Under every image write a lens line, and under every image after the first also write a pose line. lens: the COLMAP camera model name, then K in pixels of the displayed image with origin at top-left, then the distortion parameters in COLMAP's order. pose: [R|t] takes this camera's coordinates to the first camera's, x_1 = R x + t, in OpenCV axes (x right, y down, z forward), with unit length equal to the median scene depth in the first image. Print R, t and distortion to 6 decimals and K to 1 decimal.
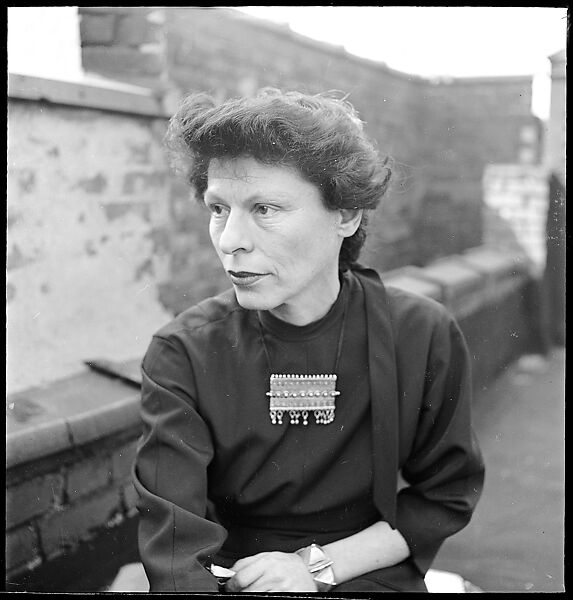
lens RADIAL K [[902.8, 0, 281.8], [0, 902.8, 297.4], [0, 0, 1]] dist [-0.054273, 0.000000]
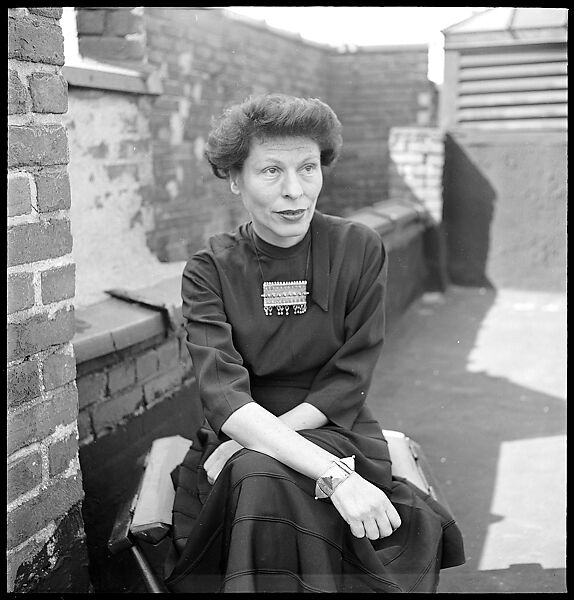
lens RADIAL K [[904.0, 0, 296.1], [0, 904.0, 295.8], [0, 0, 1]] dist [-0.036376, 0.000000]
pose [[0.990451, -0.031665, 0.134179, -0.108164], [0.025784, 0.998639, 0.045339, 0.023683], [-0.135432, -0.041447, 0.989919, -0.261406]]
